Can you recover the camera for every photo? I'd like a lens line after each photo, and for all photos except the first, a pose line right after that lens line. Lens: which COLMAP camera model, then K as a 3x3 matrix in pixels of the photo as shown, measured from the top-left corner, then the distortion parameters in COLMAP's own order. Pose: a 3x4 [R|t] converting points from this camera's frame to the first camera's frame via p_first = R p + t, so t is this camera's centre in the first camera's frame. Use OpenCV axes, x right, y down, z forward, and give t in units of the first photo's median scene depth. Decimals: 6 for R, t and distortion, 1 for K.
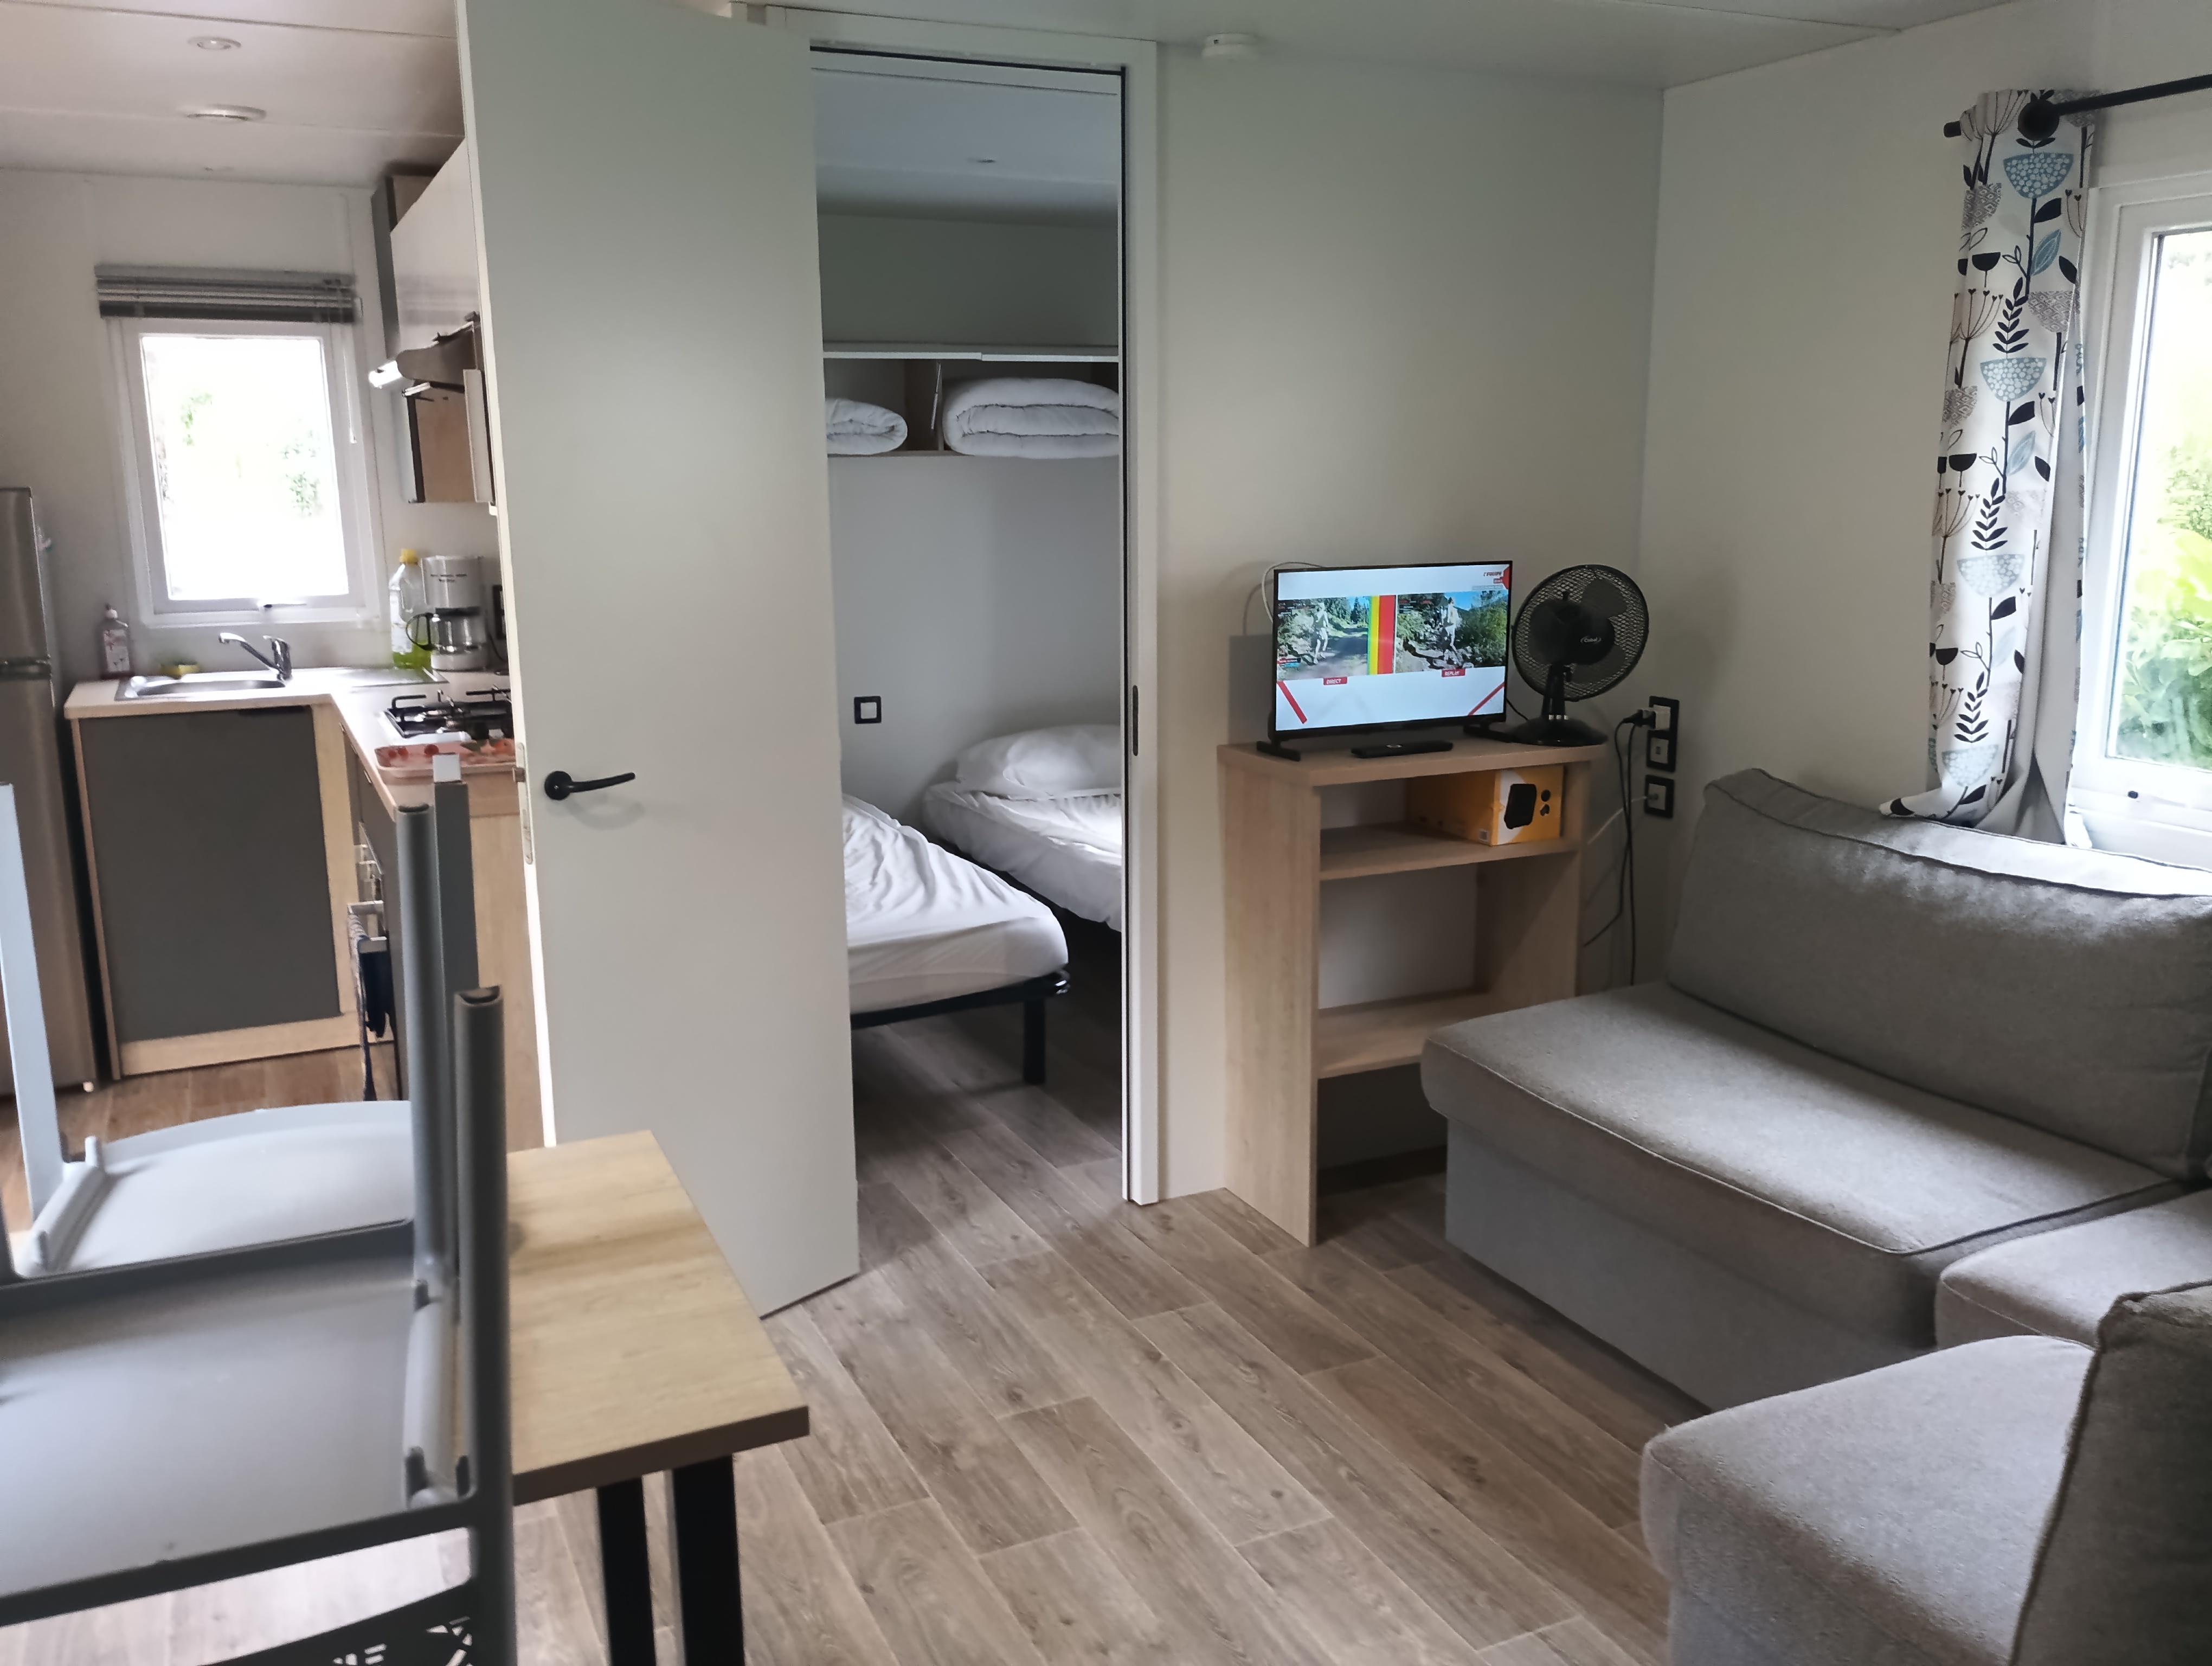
lens RADIAL K [[1835.6, 0, 1118.6], [0, 1835.6, 837.2], [0, 0, 1]] dist [0.058767, -0.077910]
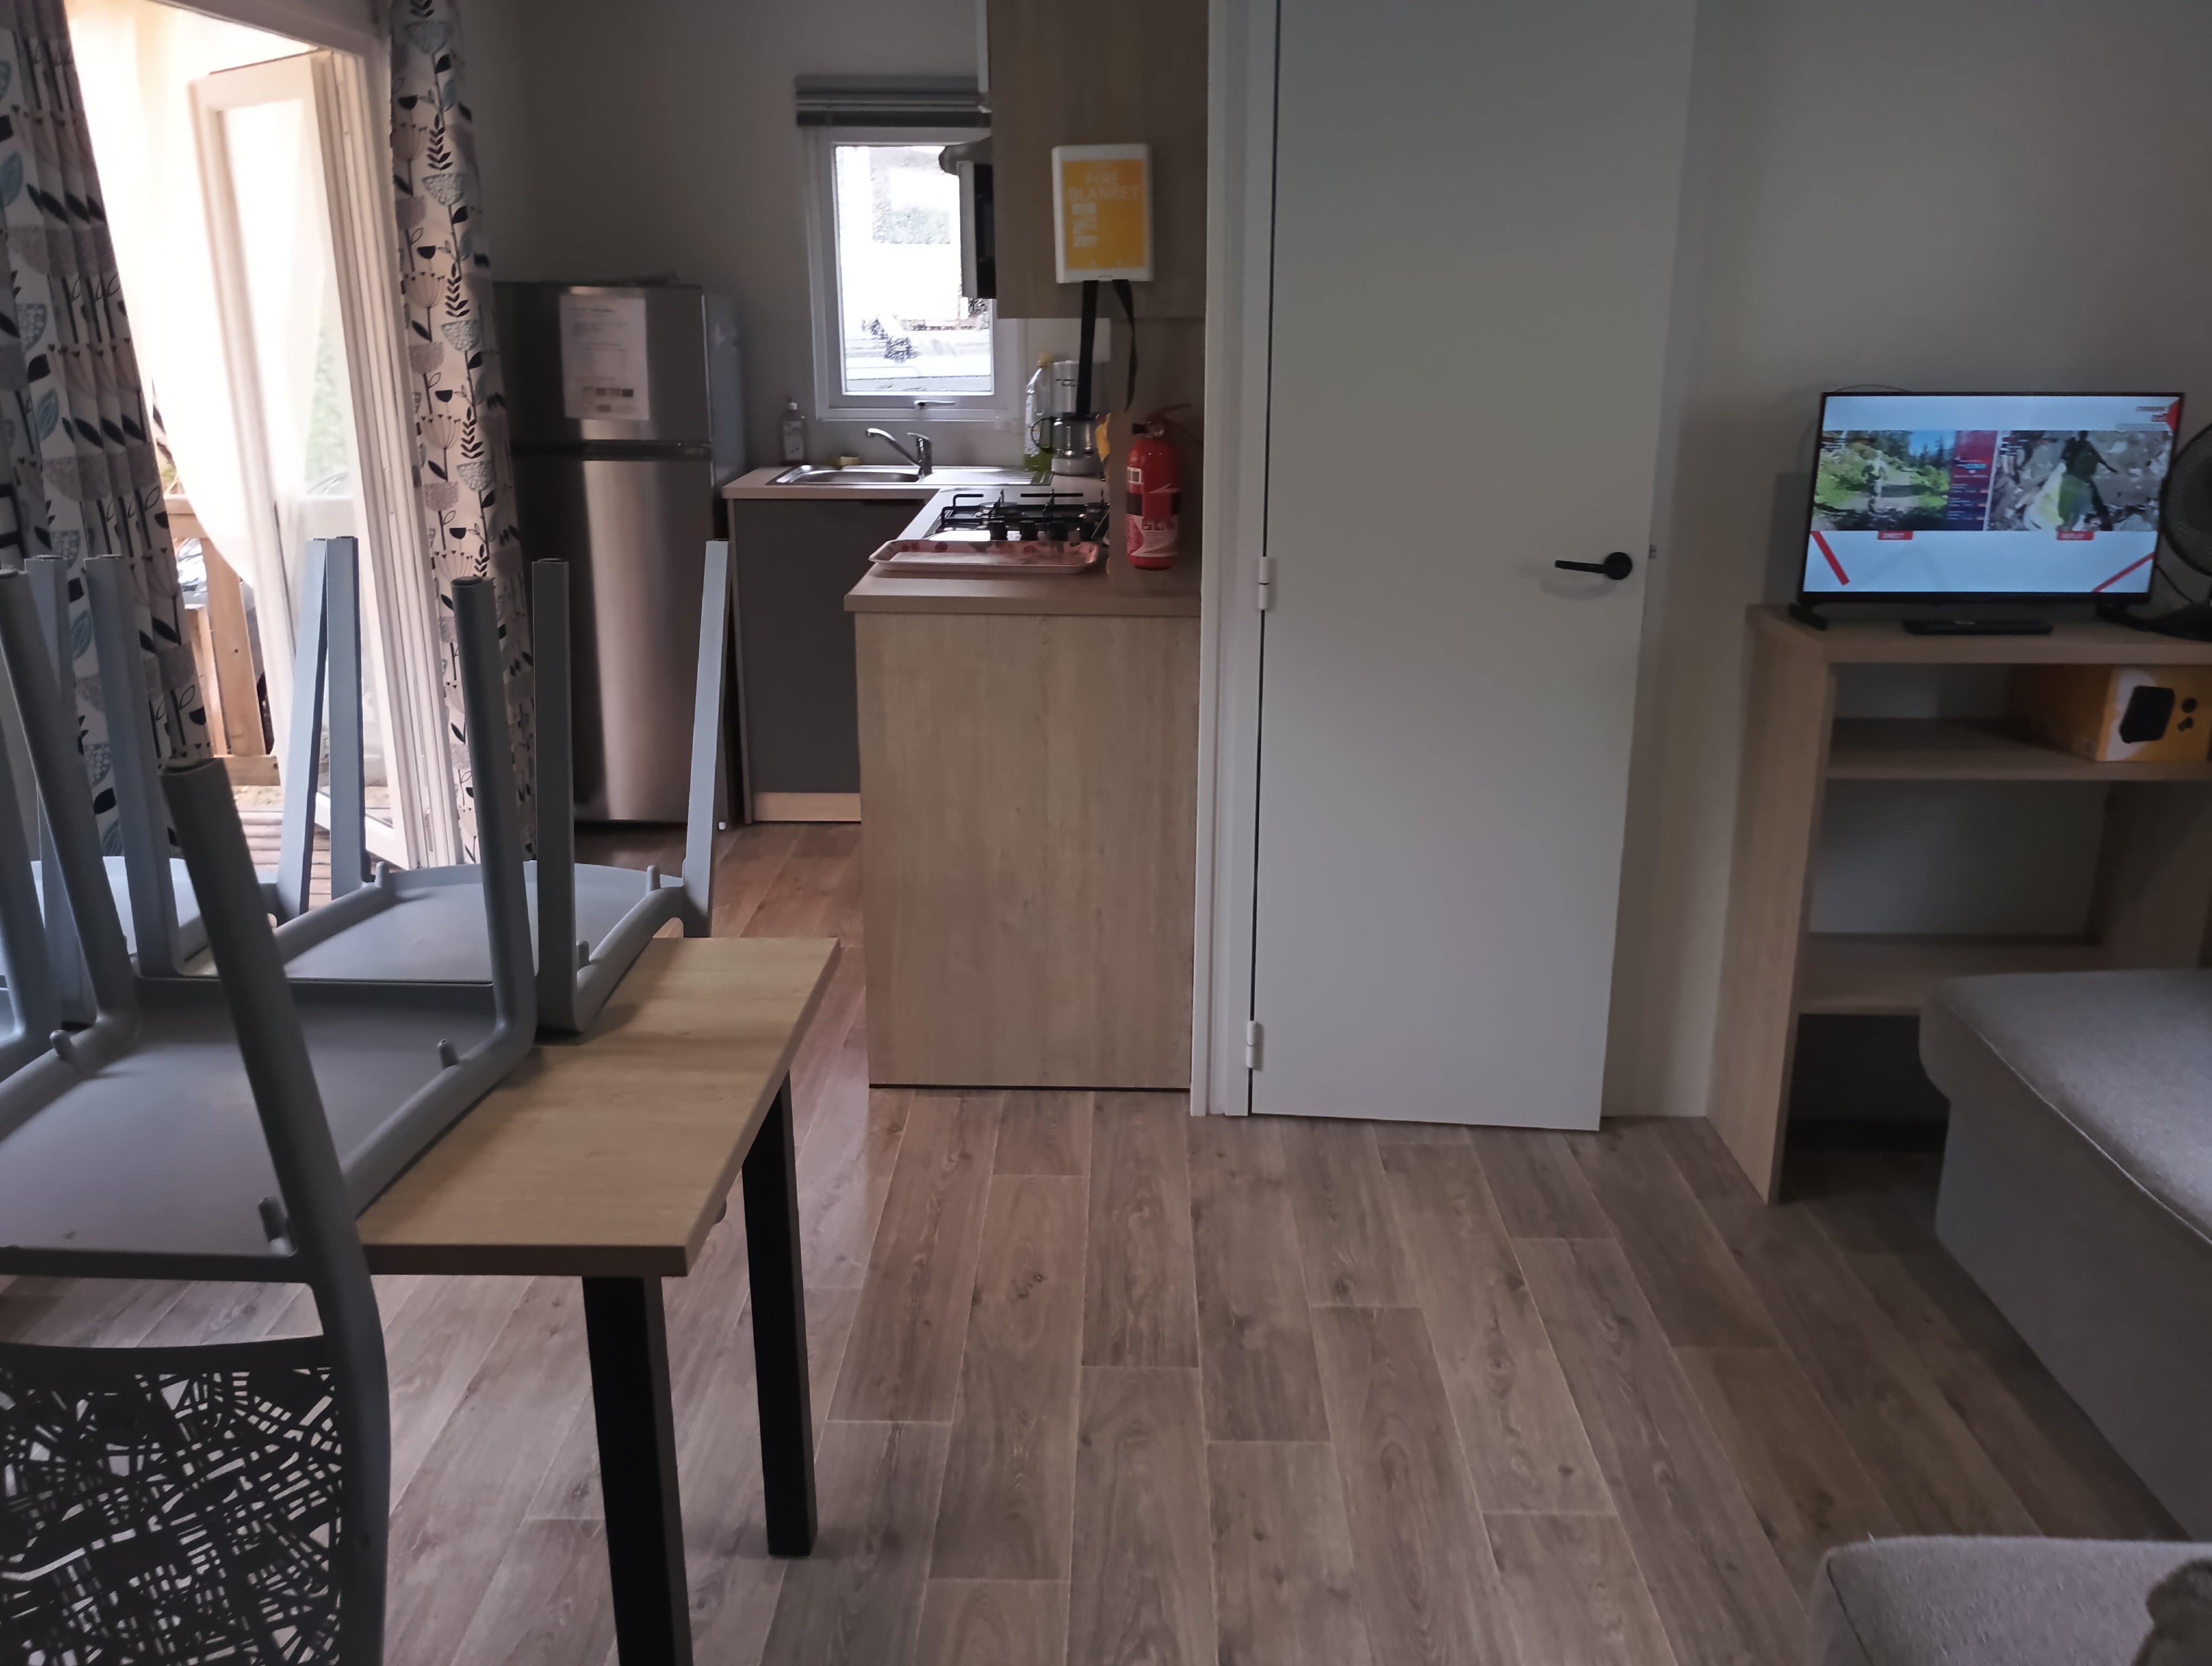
lens RADIAL K [[1835.6, 0, 1102.1], [0, 1835.6, 830.9], [0, 0, 1]] dist [0.058767, -0.077910]
pose [[0.893330, 0.135726, -0.428415, 0.180611], [-0.097376, 0.989115, 0.110314, -0.013014], [0.438724, -0.056830, 0.896823, 0.115302]]
